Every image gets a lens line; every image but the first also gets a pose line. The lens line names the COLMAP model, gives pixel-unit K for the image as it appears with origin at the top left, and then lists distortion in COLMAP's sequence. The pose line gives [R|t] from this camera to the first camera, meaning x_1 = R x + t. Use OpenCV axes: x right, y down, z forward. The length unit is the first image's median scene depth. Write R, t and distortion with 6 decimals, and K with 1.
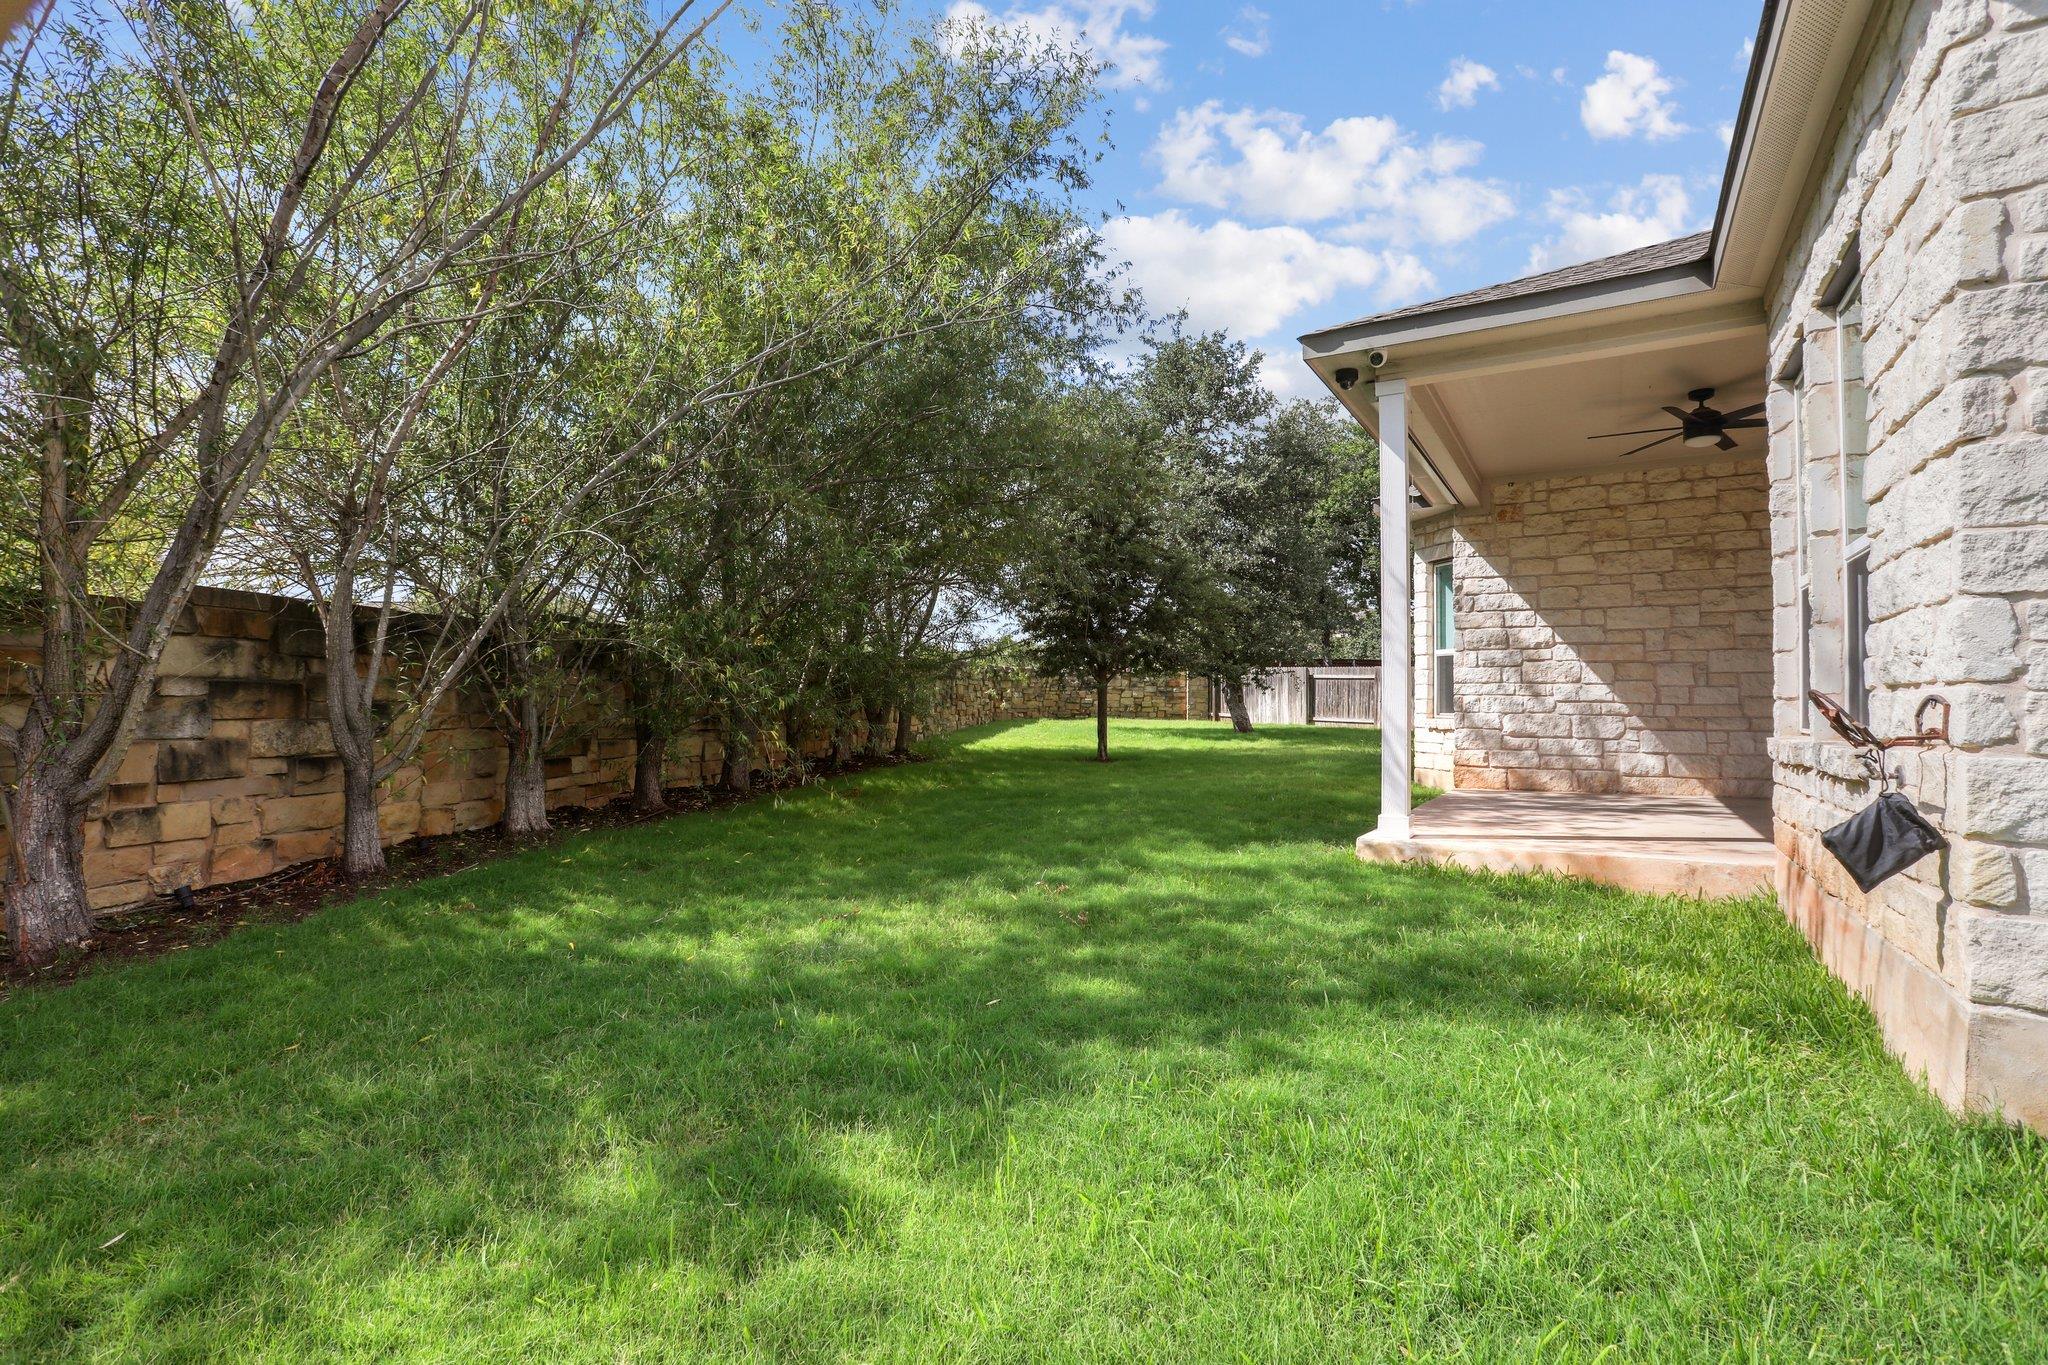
lens RADIAL K [[964.4, 0, 1024.0], [0, 964.4, 682.5], [0, 0, 1]] dist [-0.010420, 0.000137]
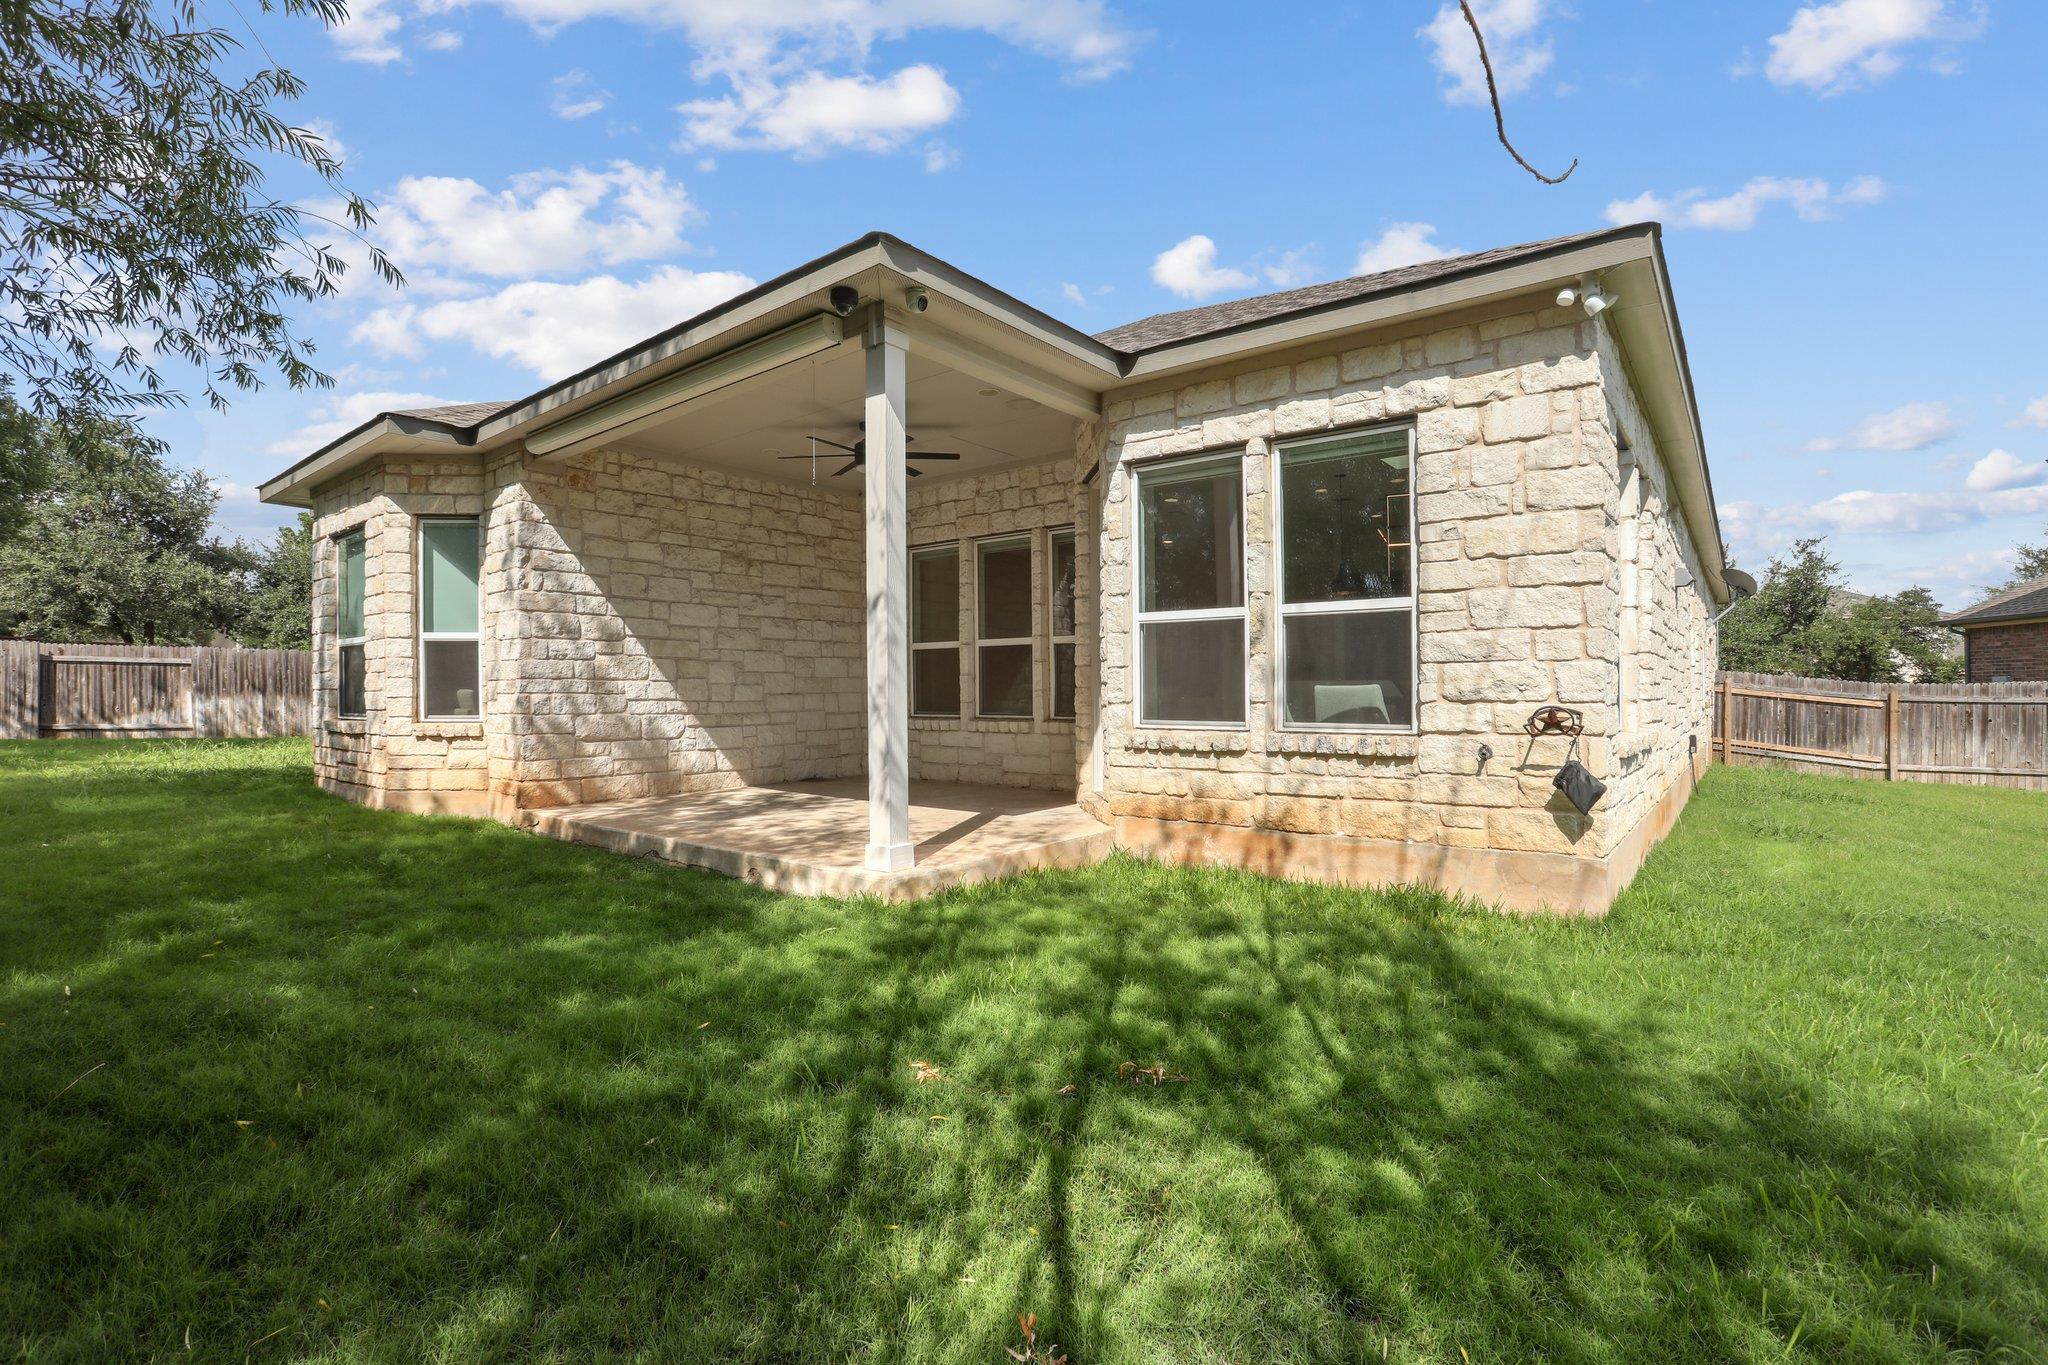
lens RADIAL K [[964.4, 0, 1024.0], [0, 964.4, 682.5], [0, 0, 1]] dist [-0.010420, 0.000137]
pose [[0.146356, -0.000064, 0.989232, -0.293926], [-0.020288, 0.999789, 0.003067, -0.007265], [-0.989024, -0.020518, 0.146324, 0.502917]]
